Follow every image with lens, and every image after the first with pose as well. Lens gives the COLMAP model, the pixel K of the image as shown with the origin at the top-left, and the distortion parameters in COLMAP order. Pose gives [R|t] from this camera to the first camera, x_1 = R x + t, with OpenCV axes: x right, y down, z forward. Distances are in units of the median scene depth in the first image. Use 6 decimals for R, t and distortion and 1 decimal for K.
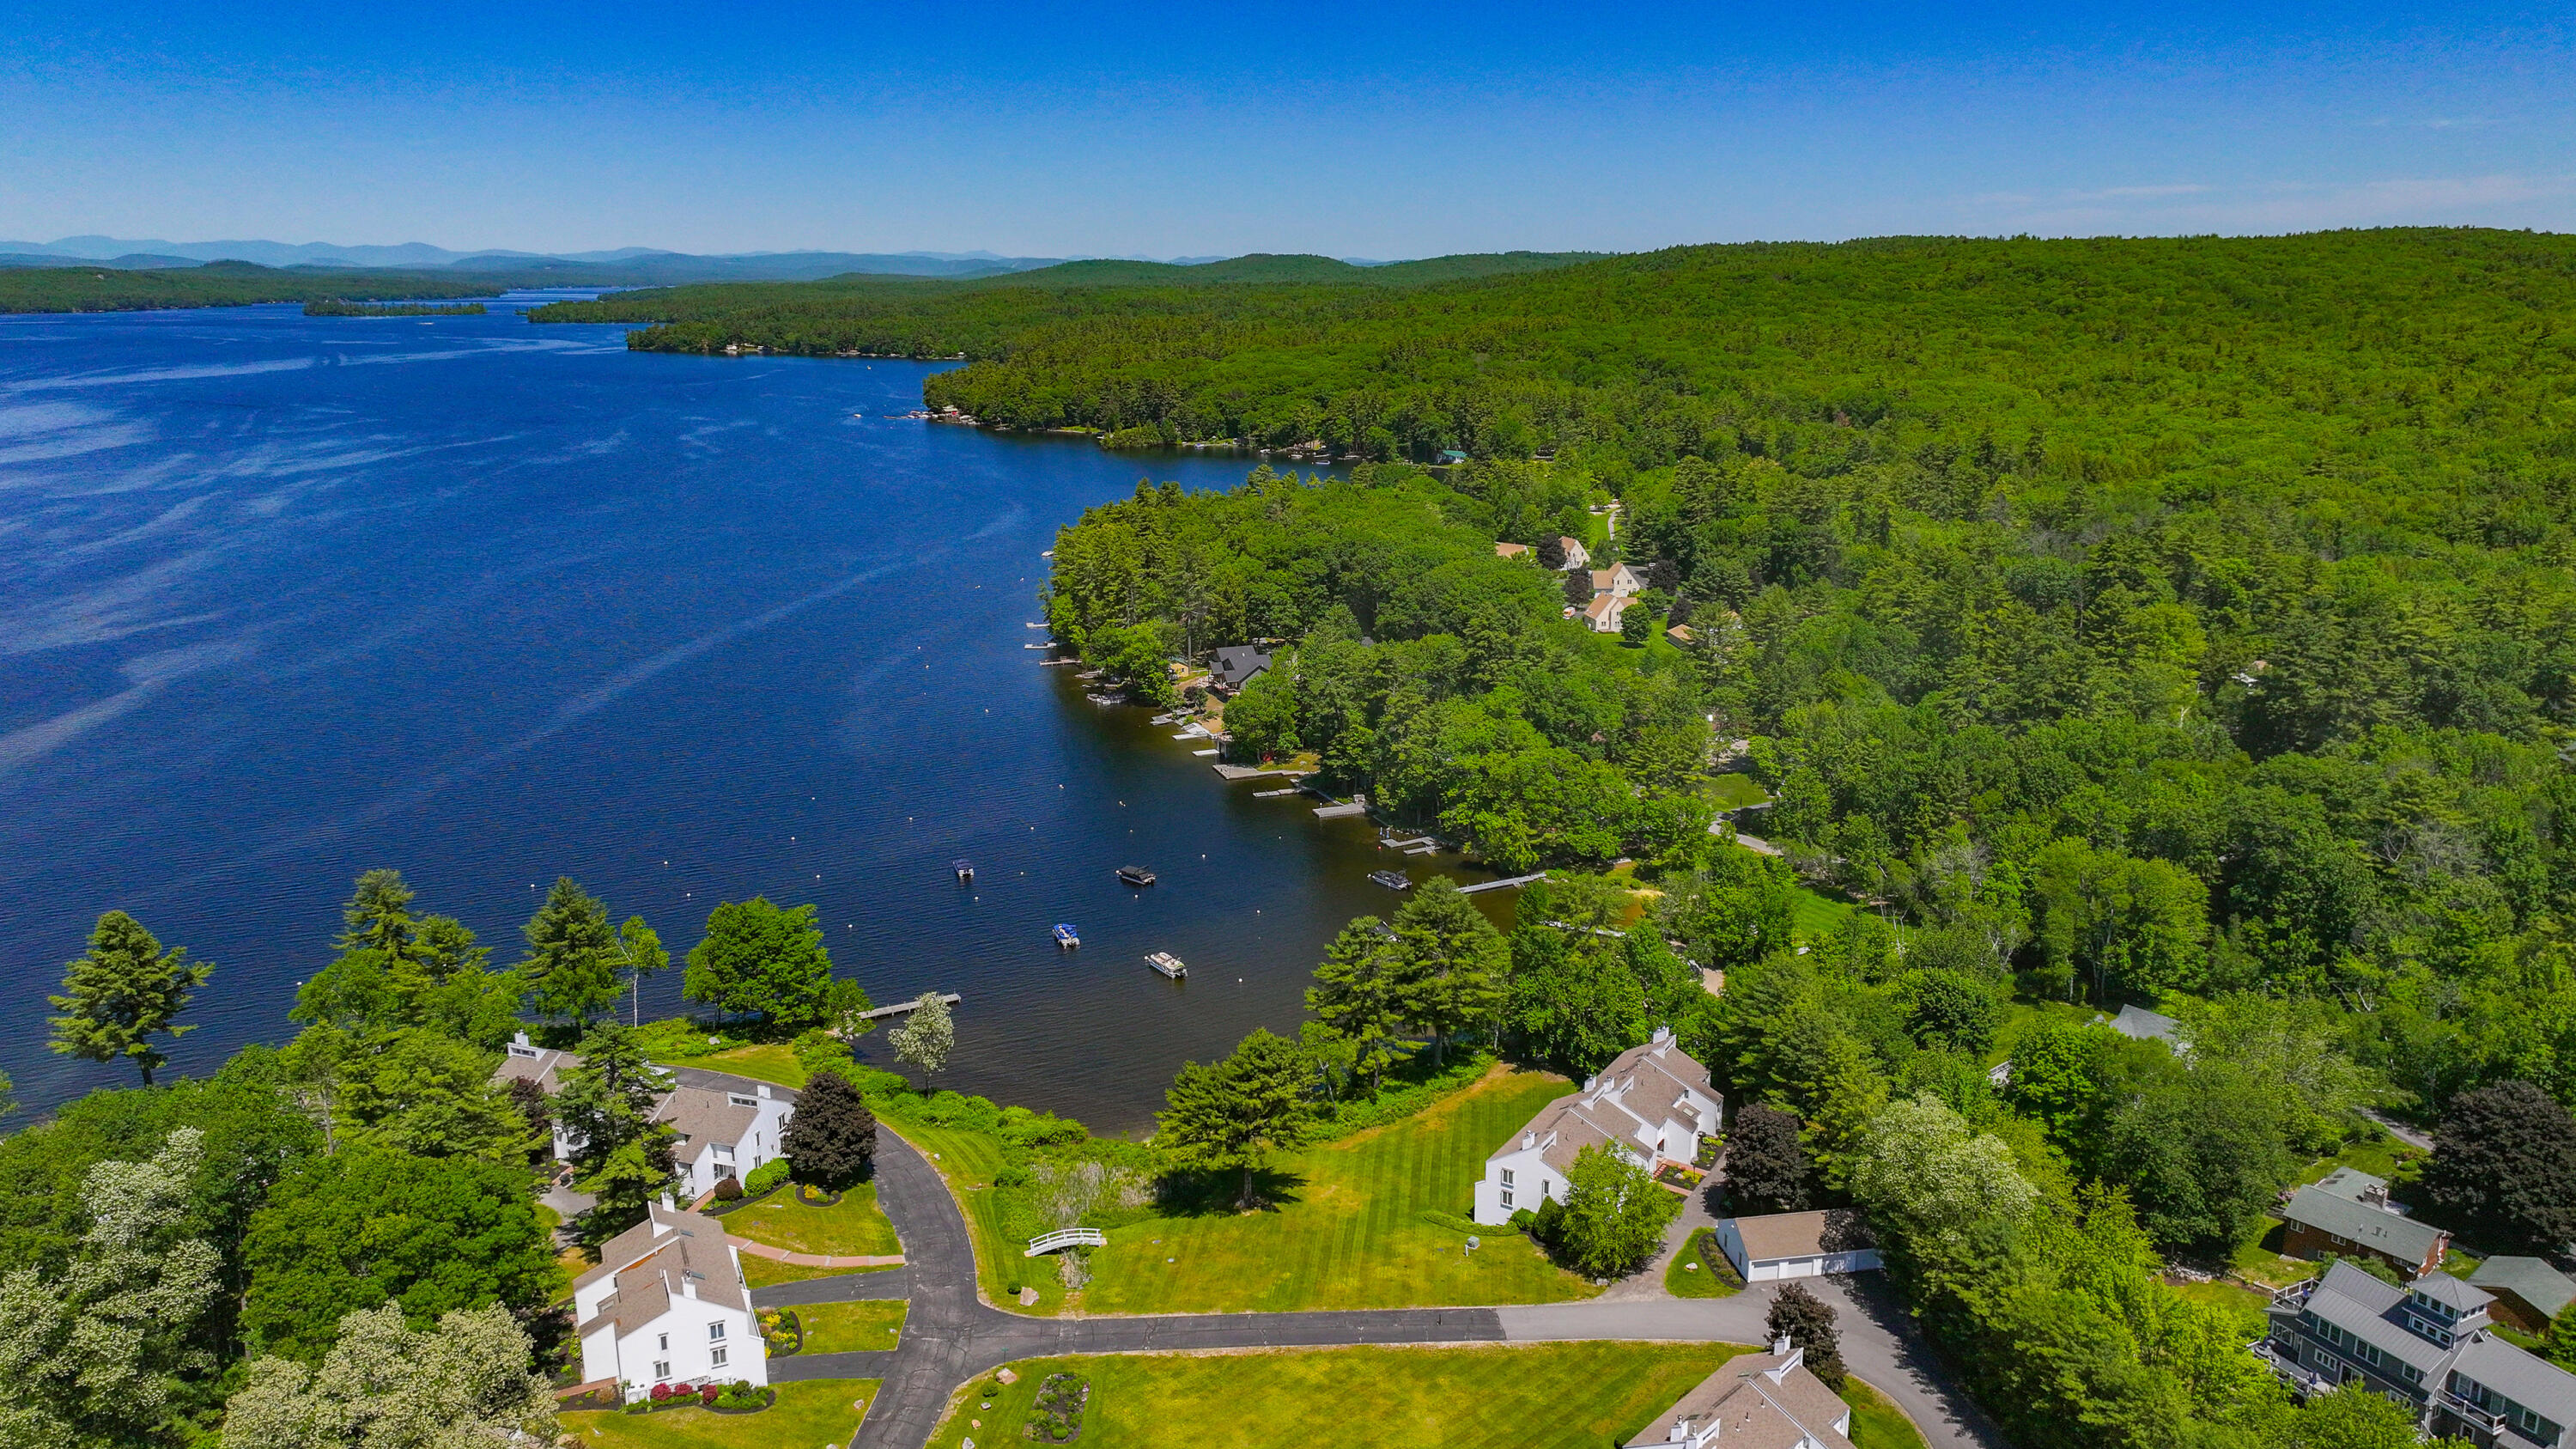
lens RADIAL K [[1807.5, 0, 1288.5], [0, 1807.5, 724.6], [0, 0, 1]] dist [0.000224, 0.014174]
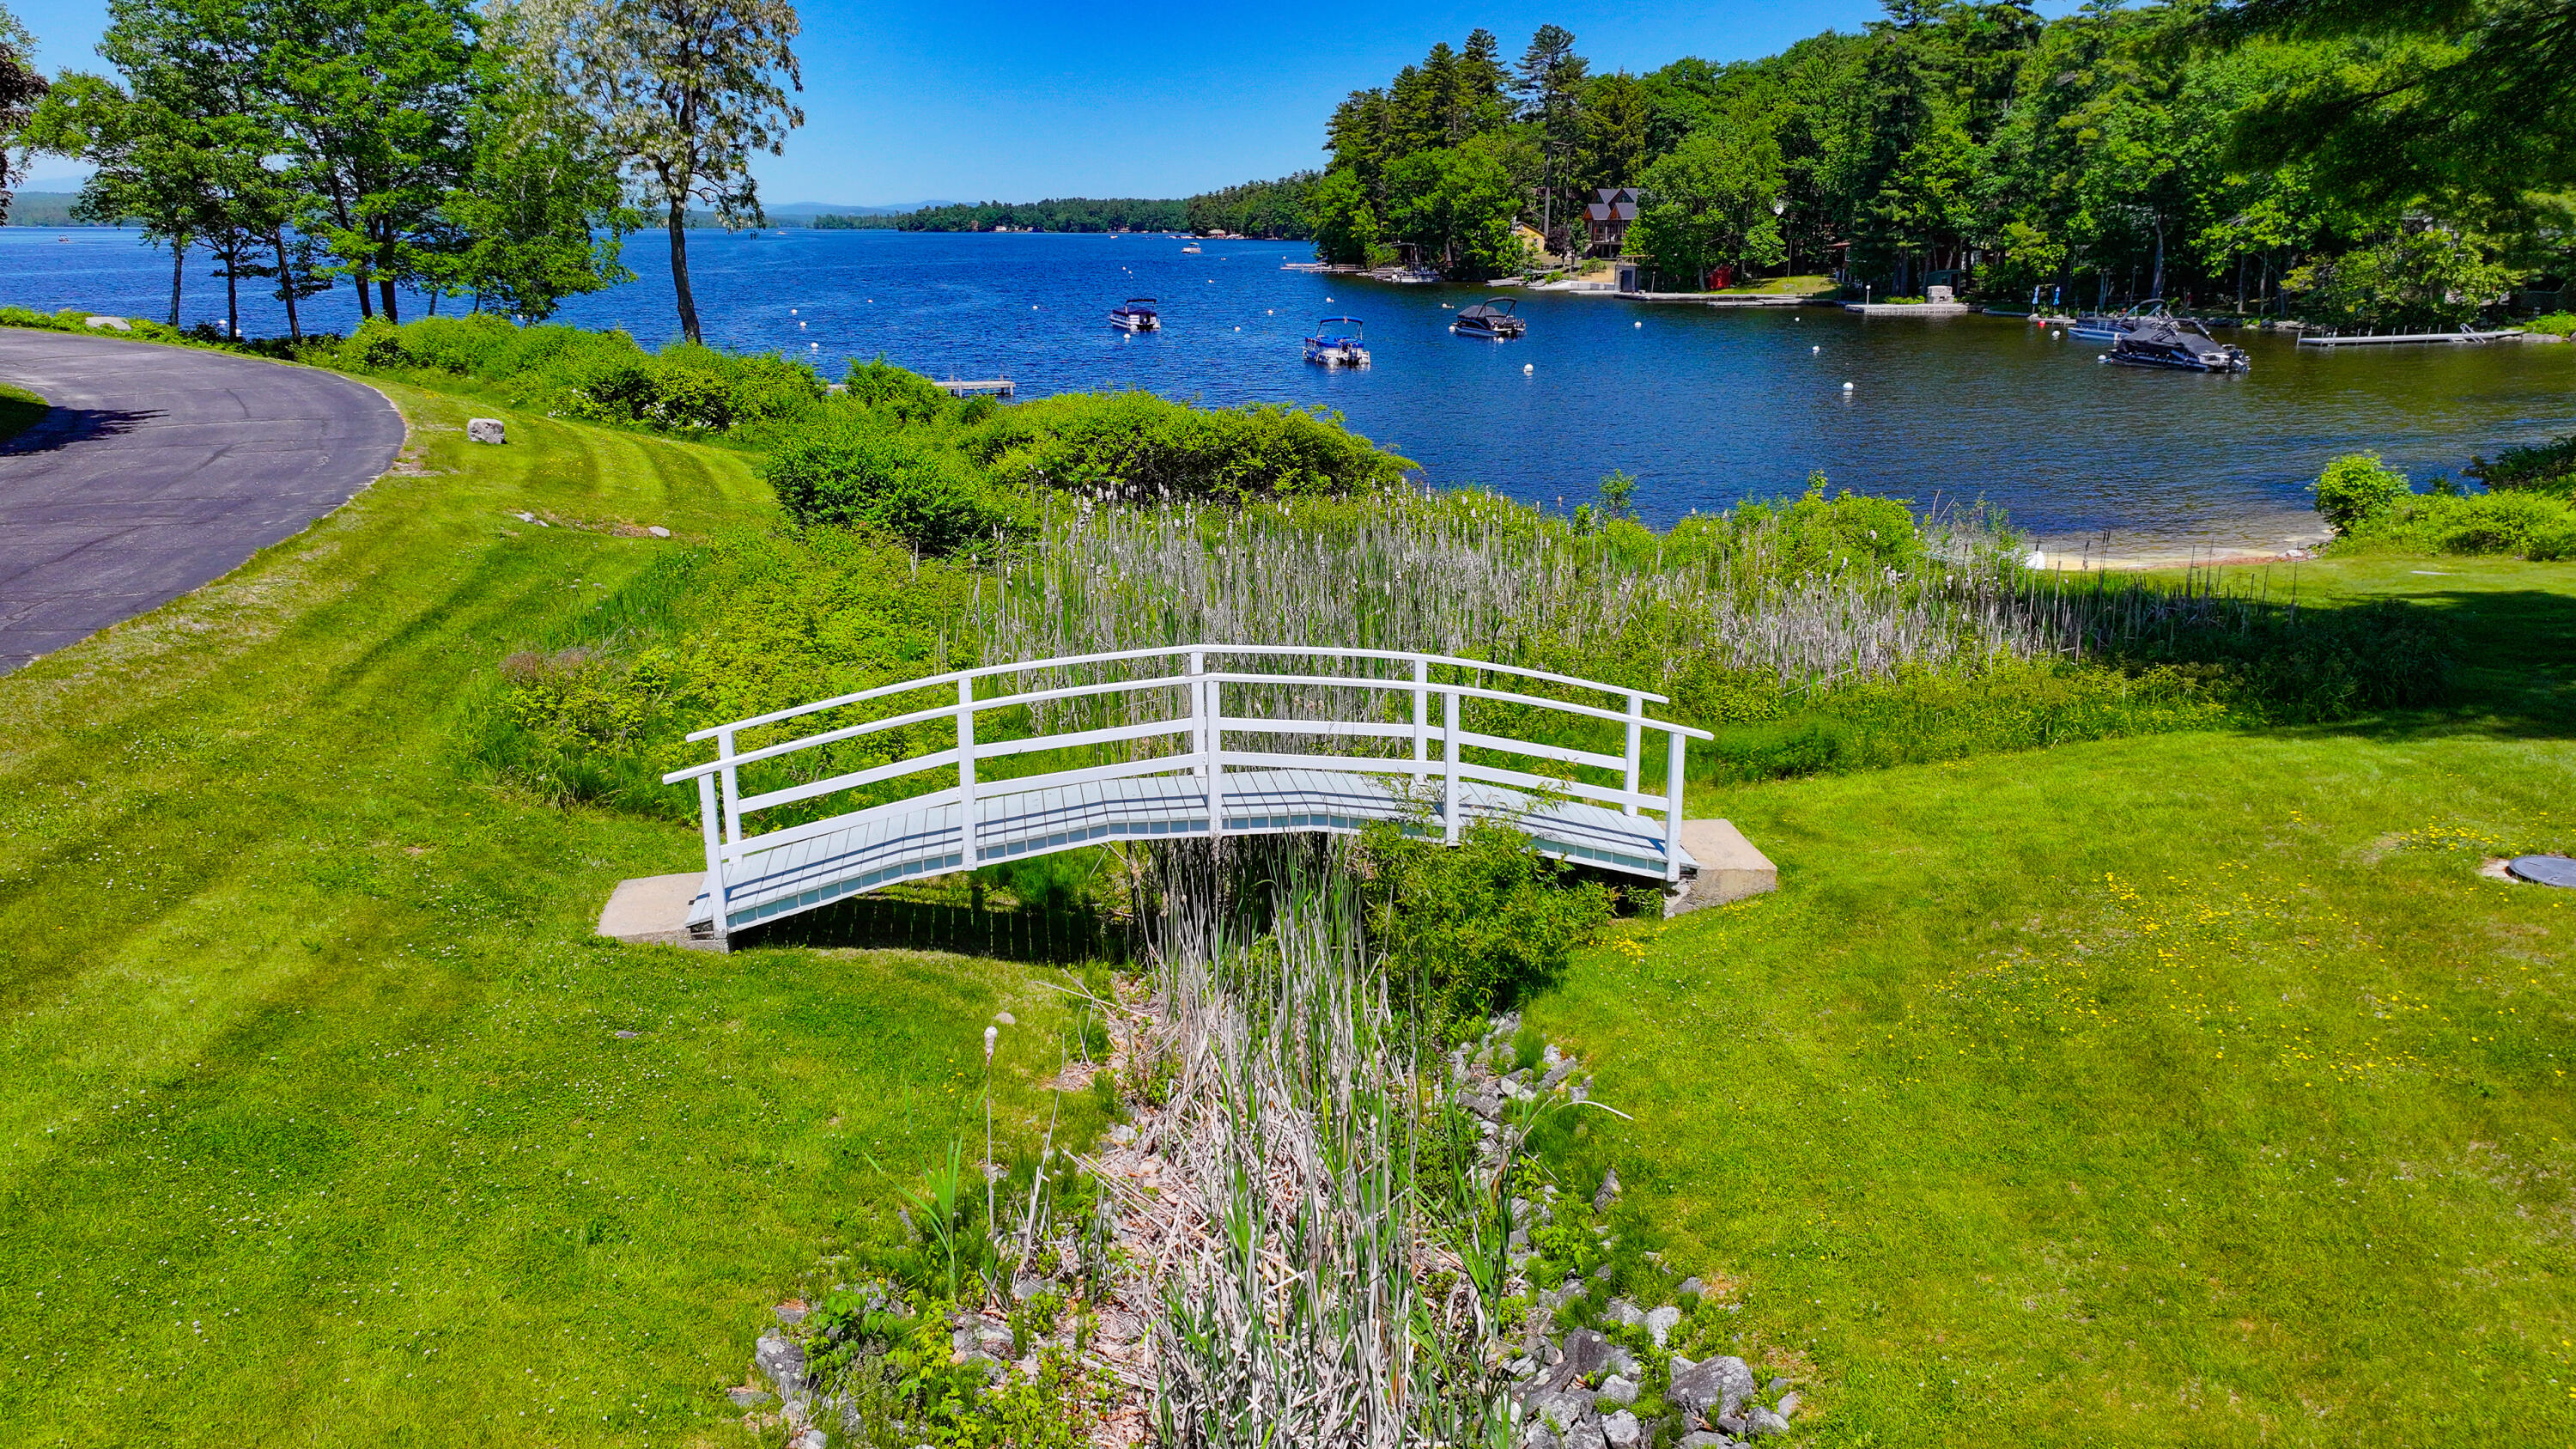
lens RADIAL K [[1807.5, 0, 1288.0], [0, 1807.5, 724.0], [0, 0, 1]] dist [0.000224, 0.014174]
pose [[0.988426, 0.030826, -0.148538, -0.054614], [-0.026858, 0.999229, 0.028652, 0.137661], [0.149307, -0.024331, 0.988492, 0.460285]]
